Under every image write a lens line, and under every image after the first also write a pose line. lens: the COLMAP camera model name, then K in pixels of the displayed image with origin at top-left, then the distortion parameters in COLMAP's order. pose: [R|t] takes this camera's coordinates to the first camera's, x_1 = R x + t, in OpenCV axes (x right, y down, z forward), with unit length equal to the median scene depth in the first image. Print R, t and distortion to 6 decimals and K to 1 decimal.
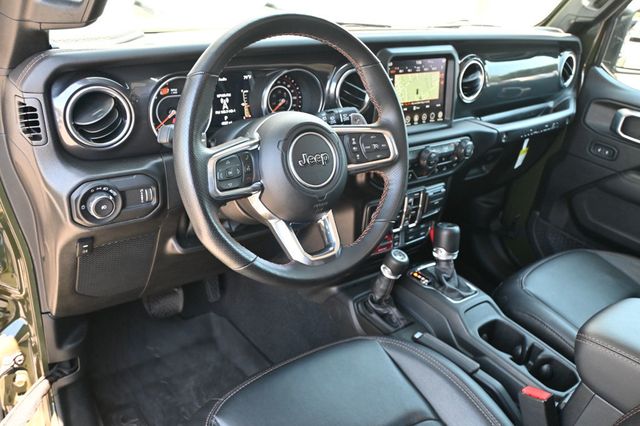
lens RADIAL K [[527.6, 0, 318.1], [0, 527.6, 217.5], [0, 0, 1]] dist [-0.018068, -0.011030]
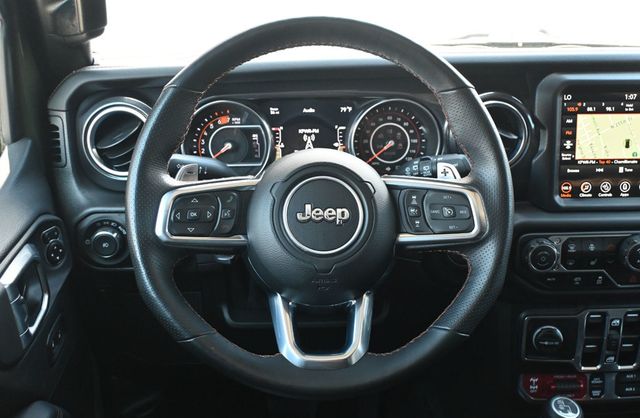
lens RADIAL K [[716.3, 0, 321.6], [0, 716.3, 206.0], [0, 0, 1]] dist [0.009748, 0.000000]
pose [[0.838943, 0.094869, -0.535887, 0.379128], [-0.182570, 0.976688, -0.112914, -0.010877], [0.512682, 0.192565, 0.836705, 0.151306]]
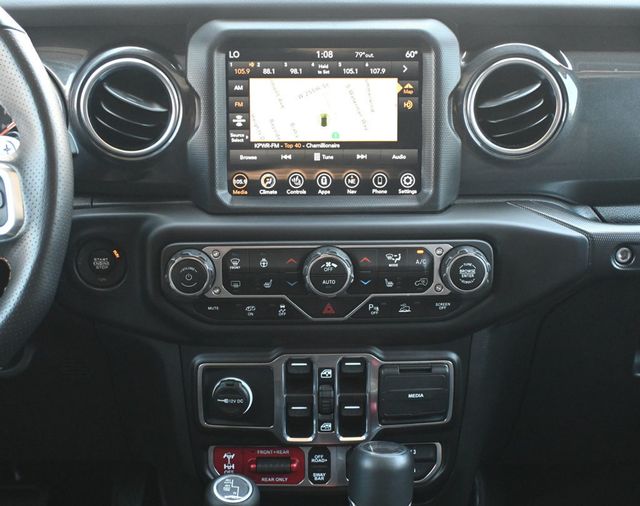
lens RADIAL K [[1052.2, 0, 320.1], [0, 1052.2, 250.1], [0, 0, 1]] dist [0.021752, 0.000000]
pose [[0.818741, 0.092045, -0.566737, 0.761435], [-0.195913, 0.972614, -0.125062, -0.026724], [0.539704, 0.213425, 0.814352, 0.342942]]
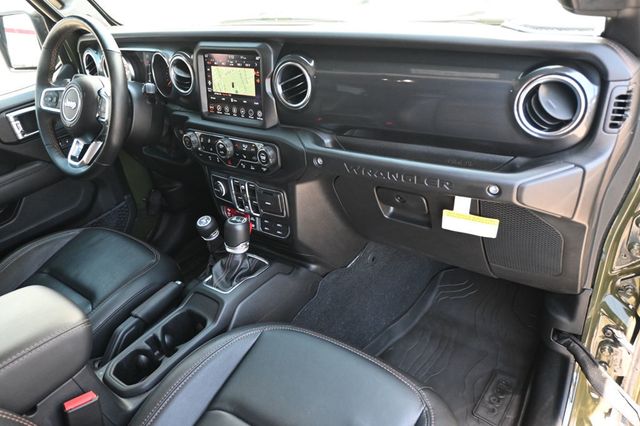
lens RADIAL K [[475.9, 0, 317.4], [0, 475.9, 213.1], [0, 0, 1]] dist [0.000425, 0.000846]
pose [[0.264330, 0.369225, -0.890956, 1.302519], [-0.310742, 0.907153, 0.283746, -0.363674], [0.913000, 0.201855, 0.354522, 0.957391]]
